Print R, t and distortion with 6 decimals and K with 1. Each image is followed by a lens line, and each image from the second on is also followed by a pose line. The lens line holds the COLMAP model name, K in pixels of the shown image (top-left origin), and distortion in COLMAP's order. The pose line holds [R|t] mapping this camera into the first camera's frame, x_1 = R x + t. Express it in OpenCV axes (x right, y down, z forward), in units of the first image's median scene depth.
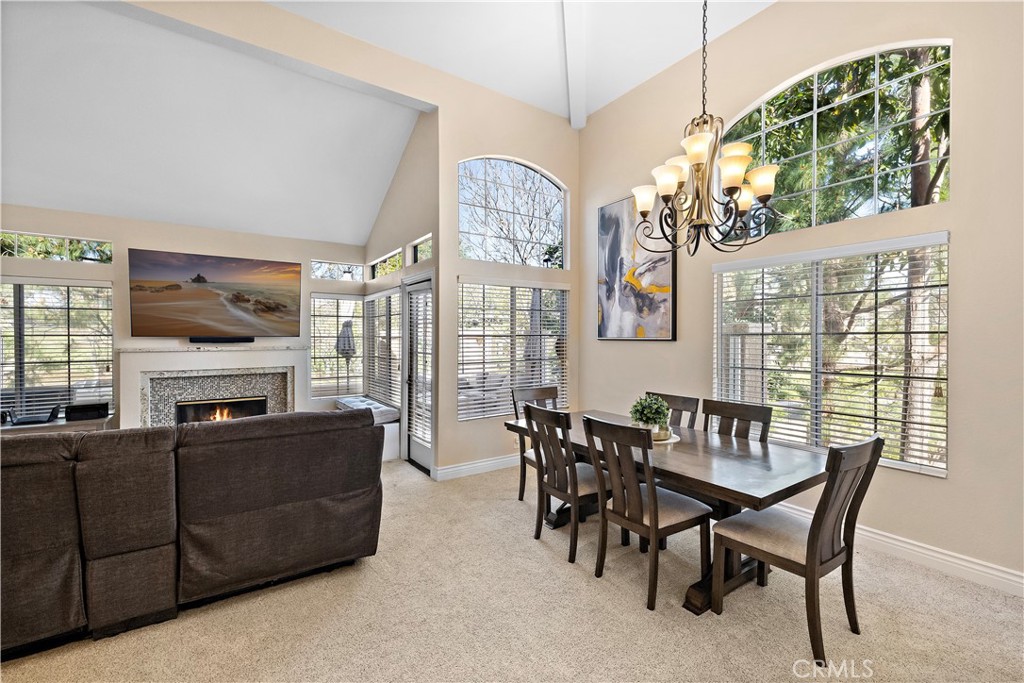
lens RADIAL K [[435.3, 0, 515.4], [0, 435.3, 338.9], [0, 0, 1]] dist [0.002462, 0.000232]
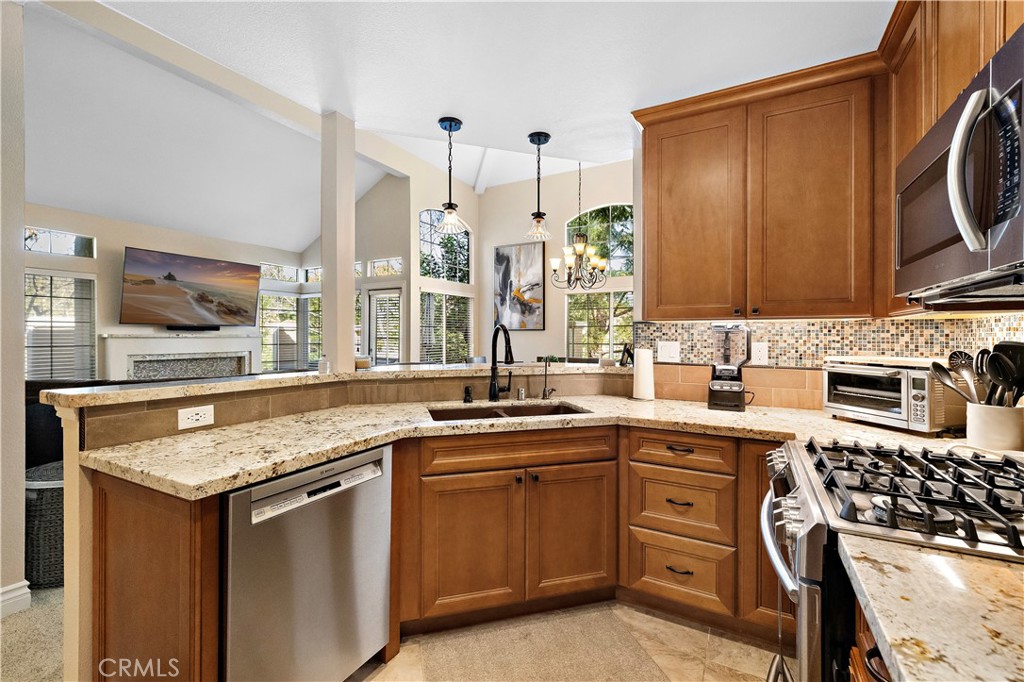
lens RADIAL K [[435.3, 0, 511.2], [0, 435.3, 336.9], [0, 0, 1]] dist [0.002462, 0.000232]
pose [[0.888974, -0.001222, 0.457956, -0.500462], [-0.001319, 0.999985, 0.005230, 0.020058], [-0.457956, -0.005253, 0.888960, -0.468536]]
